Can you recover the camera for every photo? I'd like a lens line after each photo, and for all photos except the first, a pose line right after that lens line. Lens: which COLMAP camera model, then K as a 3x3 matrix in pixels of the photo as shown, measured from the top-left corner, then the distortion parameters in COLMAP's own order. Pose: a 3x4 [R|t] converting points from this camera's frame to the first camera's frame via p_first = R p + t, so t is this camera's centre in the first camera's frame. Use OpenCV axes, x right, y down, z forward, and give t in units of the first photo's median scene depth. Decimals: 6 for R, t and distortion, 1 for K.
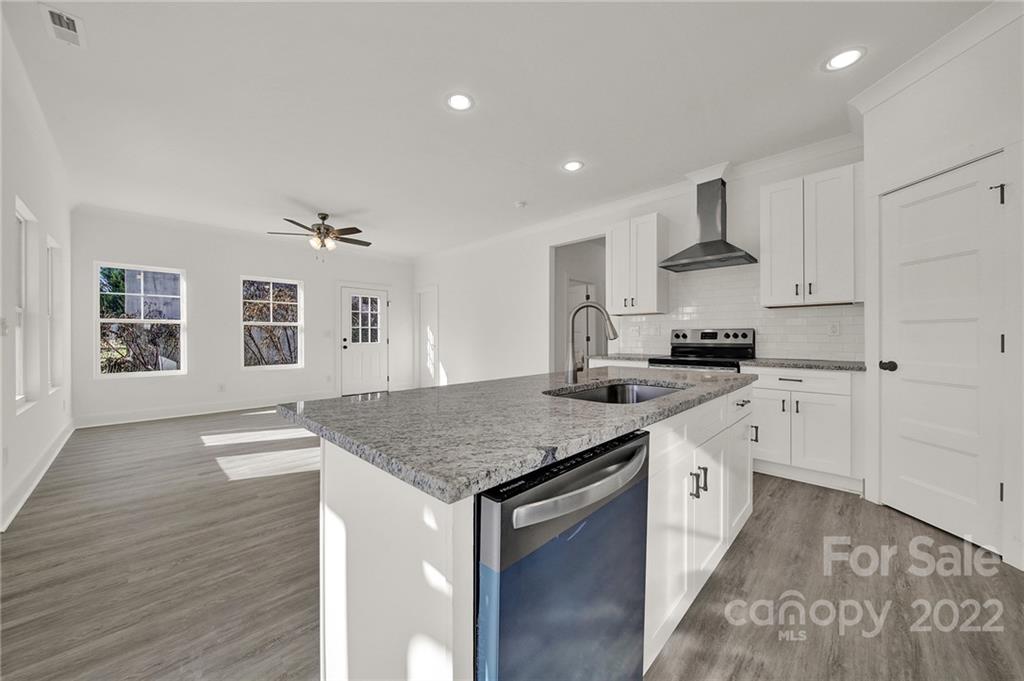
lens RADIAL K [[366.8, 0, 510.1], [0, 366.8, 337.6], [0, 0, 1]] dist [-0.000599, -0.000067]
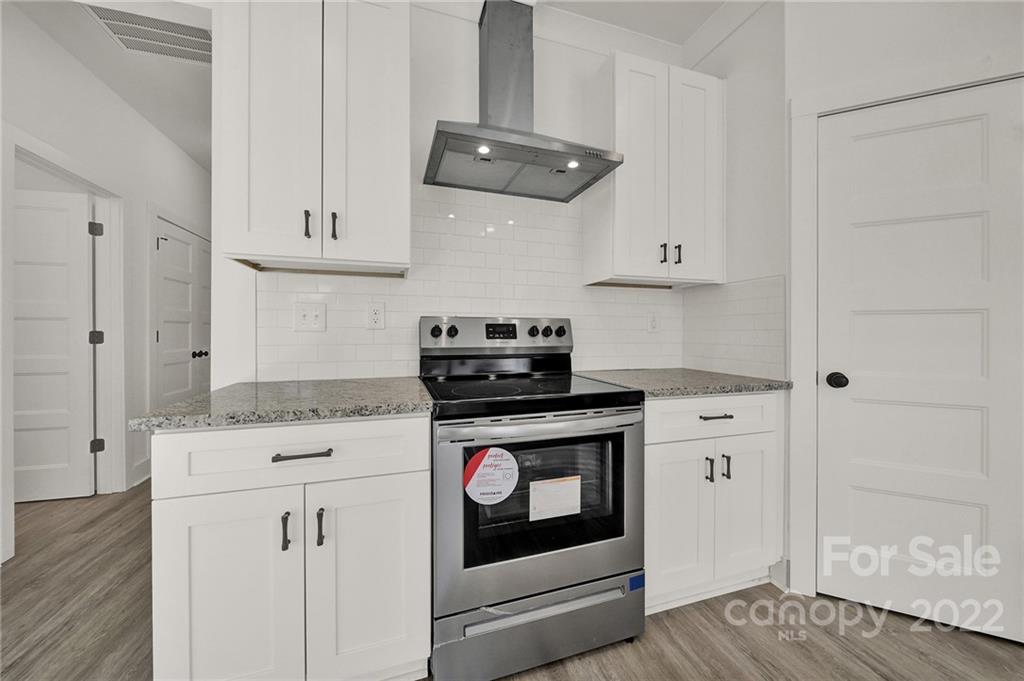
lens RADIAL K [[366.8, 0, 510.1], [0, 366.8, 337.6], [0, 0, 1]] dist [-0.000599, -0.000067]
pose [[0.460586, -0.004573, 0.887603, 0.091704], [-0.002902, 0.999974, 0.006658, -0.000179], [-0.887610, -0.005643, 0.460561, 0.564571]]
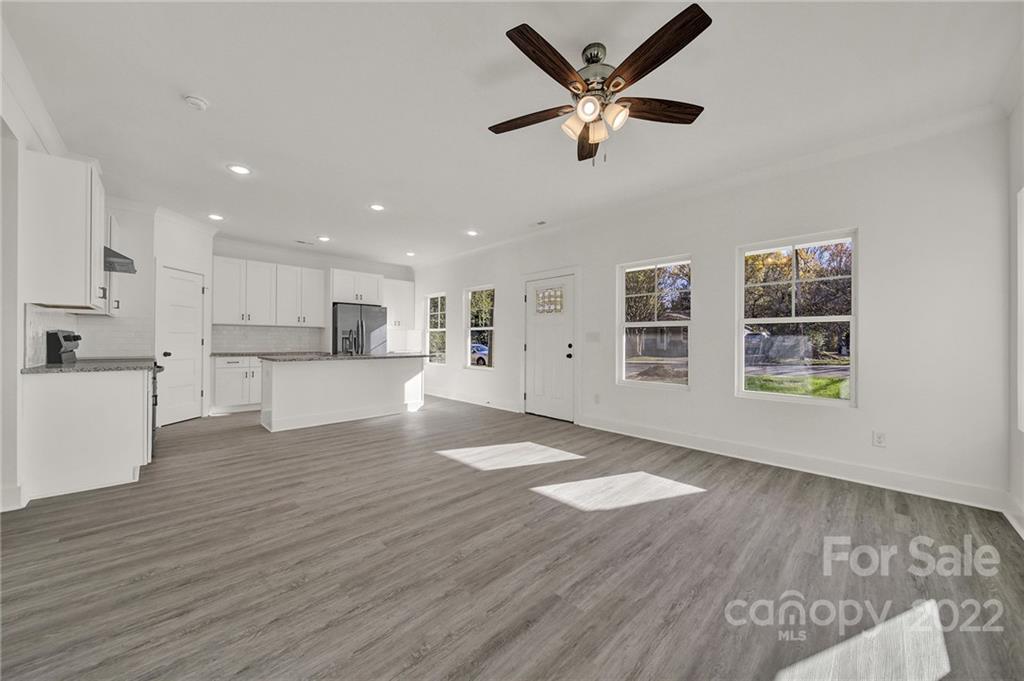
lens RADIAL K [[362.1, 0, 511.3], [0, 362.1, 339.0], [0, 0, 1]] dist [-0.000861, -0.000335]
pose [[-0.999844, -0.005106, 0.016916, -0.407710], [-0.005141, 0.999985, -0.002063, -0.004522], [-0.016905, -0.002150, -0.999855, 1.365032]]
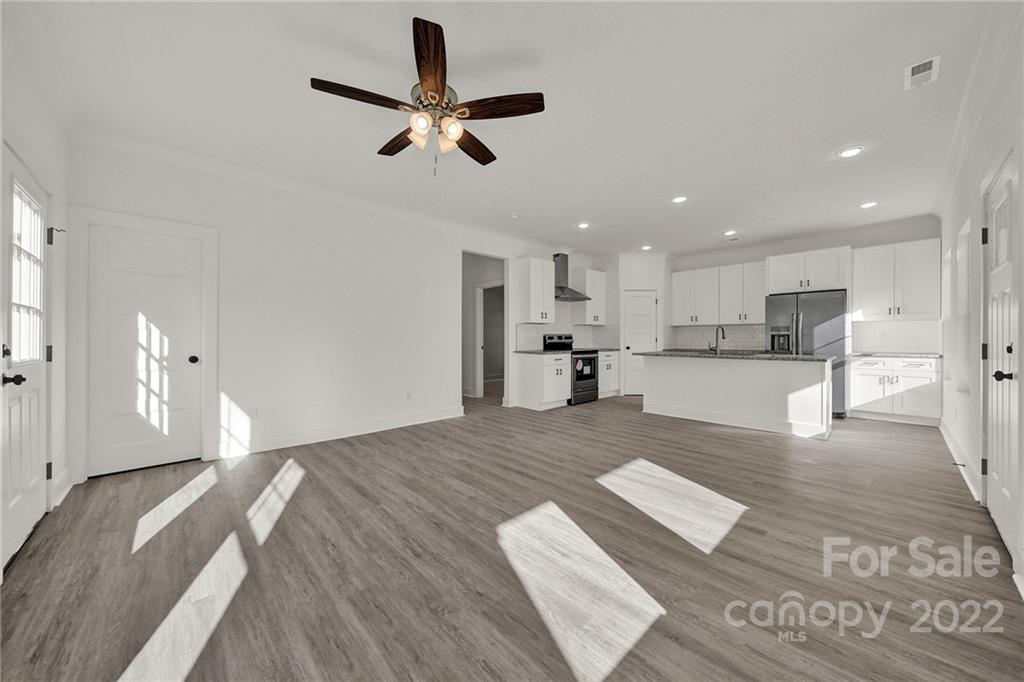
lens RADIAL K [[362.1, 0, 511.3], [0, 362.1, 339.5], [0, 0, 1]] dist [-0.000861, -0.000335]
pose [[0.039986, -0.001288, 0.999199, -0.916359], [0.006046, 0.999981, 0.001047, -0.000017], [-0.999182, 0.005999, 0.039993, 0.853818]]
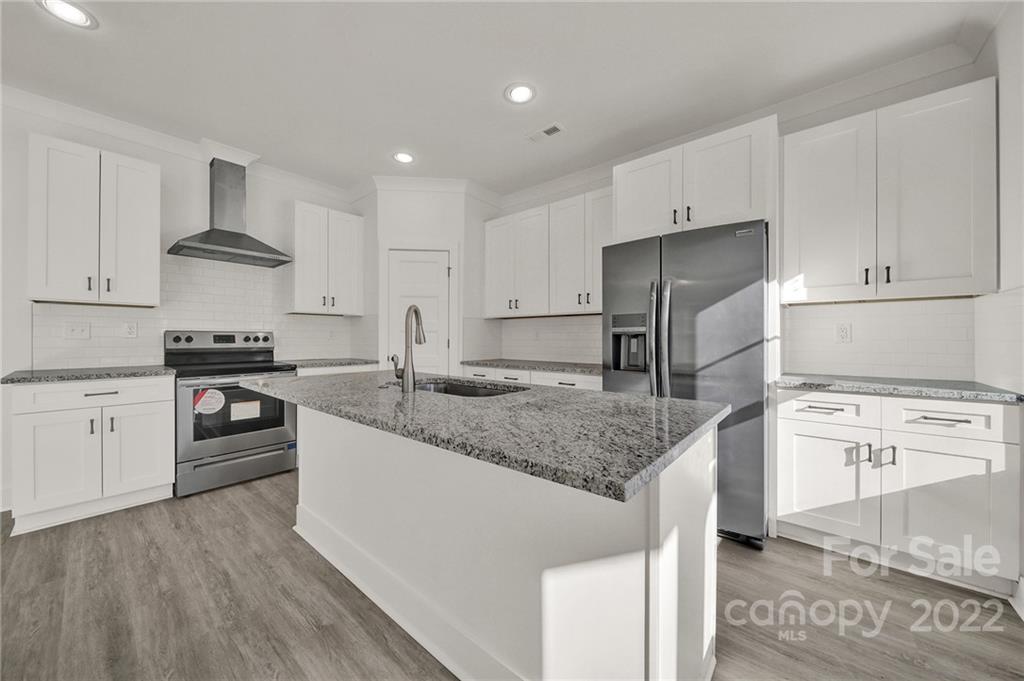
lens RADIAL K [[366.8, 0, 510.1], [0, 366.8, 337.6], [0, 0, 1]] dist [-0.000599, -0.000067]
pose [[-0.071292, 0.009588, 0.997409, -0.269279], [0.001993, 0.999953, -0.009470, 0.000859], [-0.997453, 0.001313, -0.071308, 0.285790]]
